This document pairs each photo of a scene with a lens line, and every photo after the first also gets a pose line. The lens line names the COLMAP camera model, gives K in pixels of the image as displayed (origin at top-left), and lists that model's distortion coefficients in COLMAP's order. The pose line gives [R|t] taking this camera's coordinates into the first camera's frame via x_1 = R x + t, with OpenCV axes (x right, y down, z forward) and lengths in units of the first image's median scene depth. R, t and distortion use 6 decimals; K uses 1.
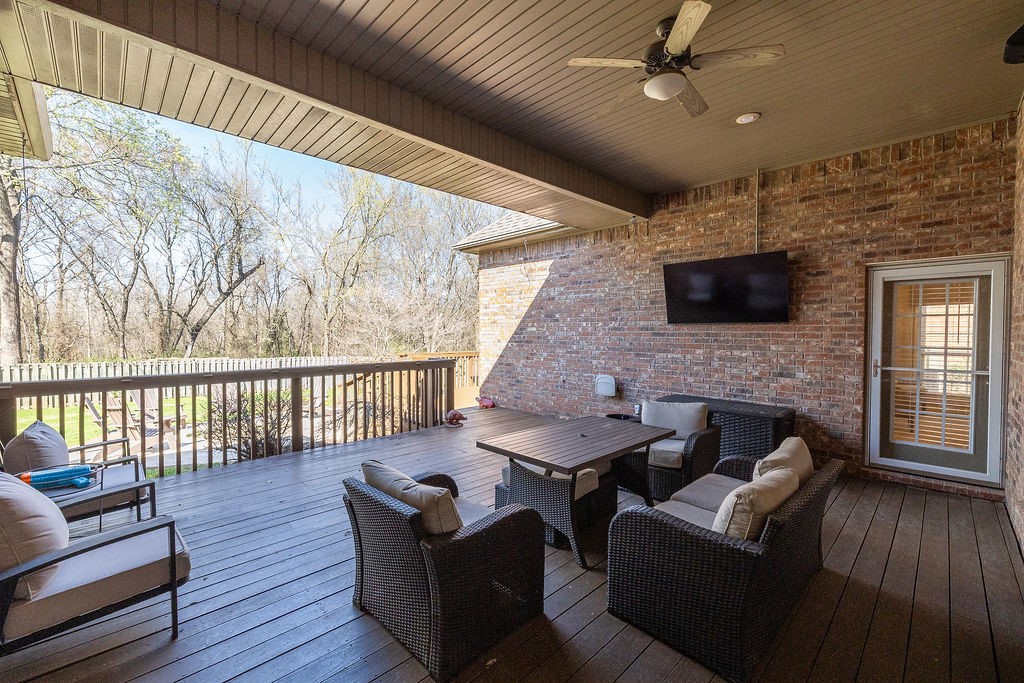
lens RADIAL K [[427.9, 0, 511.7], [0, 427.9, 339.2], [0, 0, 1]] dist [-0.002227, -0.000133]
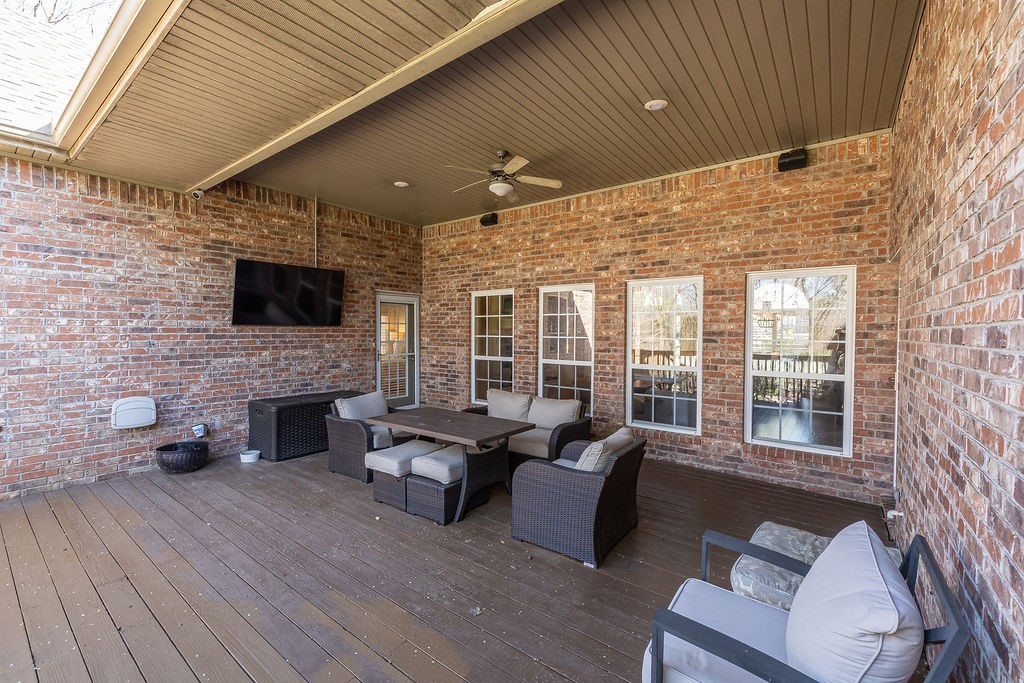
lens RADIAL K [[427.9, 0, 512.0], [0, 427.9, 338.6], [0, 0, 1]] dist [-0.002227, -0.000133]
pose [[-0.145282, -0.021717, 0.989152, -0.653534], [0.012606, 0.999637, 0.023799, -0.022538], [-0.989310, 0.015927, -0.144955, 0.602144]]
